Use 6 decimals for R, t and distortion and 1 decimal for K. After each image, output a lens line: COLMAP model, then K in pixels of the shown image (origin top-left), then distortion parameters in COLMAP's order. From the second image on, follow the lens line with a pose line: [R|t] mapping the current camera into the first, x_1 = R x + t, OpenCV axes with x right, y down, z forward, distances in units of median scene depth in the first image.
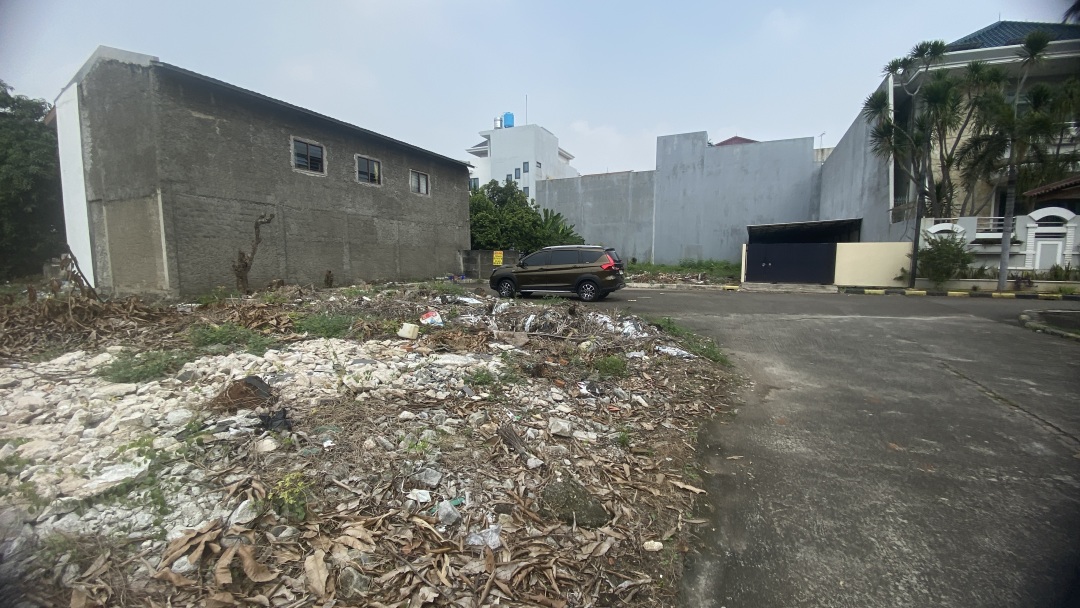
lens RADIAL K [[427.5, 0, 536.8], [0, 427.5, 307.3], [0, 0, 1]] dist [0.027786, -0.032009]
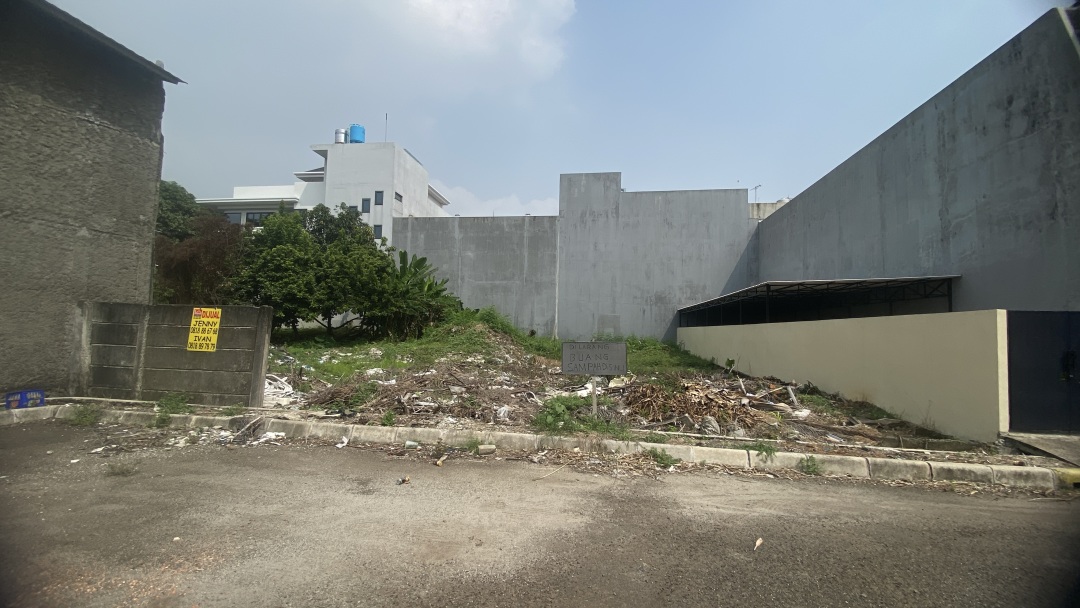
lens RADIAL K [[427.5, 0, 536.8], [0, 427.5, 307.3], [0, 0, 1]] dist [0.027786, -0.032009]
pose [[0.954945, 0.037385, 0.294419, 0.023751], [0.010236, 0.987296, -0.158565, -0.040673], [-0.296606, 0.154434, 0.942430, 0.325521]]
